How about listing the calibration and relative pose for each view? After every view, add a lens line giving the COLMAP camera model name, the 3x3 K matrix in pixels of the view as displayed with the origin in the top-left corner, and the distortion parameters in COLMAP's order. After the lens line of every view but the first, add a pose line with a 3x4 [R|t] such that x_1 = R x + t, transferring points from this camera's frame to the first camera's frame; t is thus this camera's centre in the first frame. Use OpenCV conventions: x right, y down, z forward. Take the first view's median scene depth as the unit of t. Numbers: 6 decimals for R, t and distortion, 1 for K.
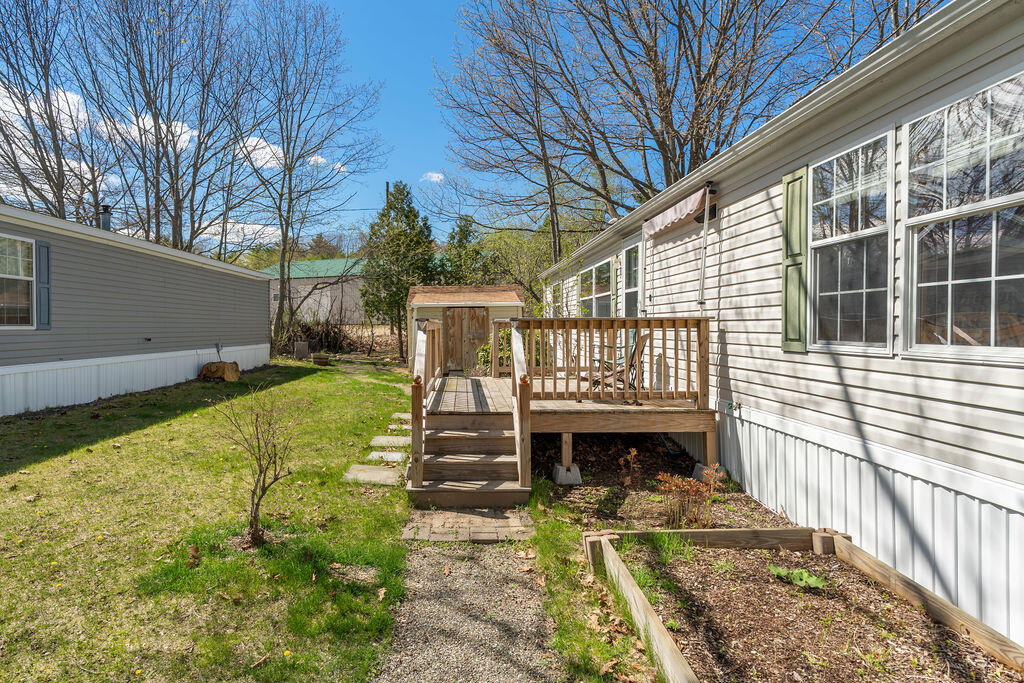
lens RADIAL K [[527.7, 0, 511.6], [0, 527.7, 330.1], [0, 0, 1]] dist [0.000068, 0.000000]
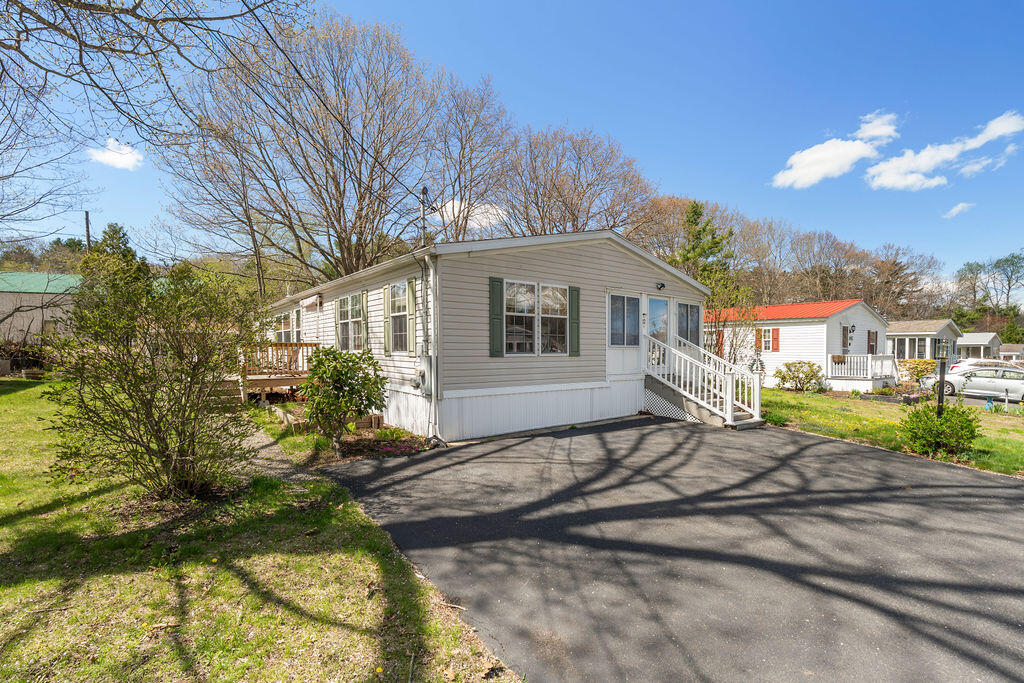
lens RADIAL K [[470.1, 0, 510.3], [0, 470.1, 380.0], [0, 0, 1]] dist [-0.001903, -0.000231]
pose [[0.851900, -0.035212, 0.522519, -0.020356], [0.003008, 0.998050, 0.062353, 0.006267], [-0.523696, -0.051547, 0.850344, -0.471905]]
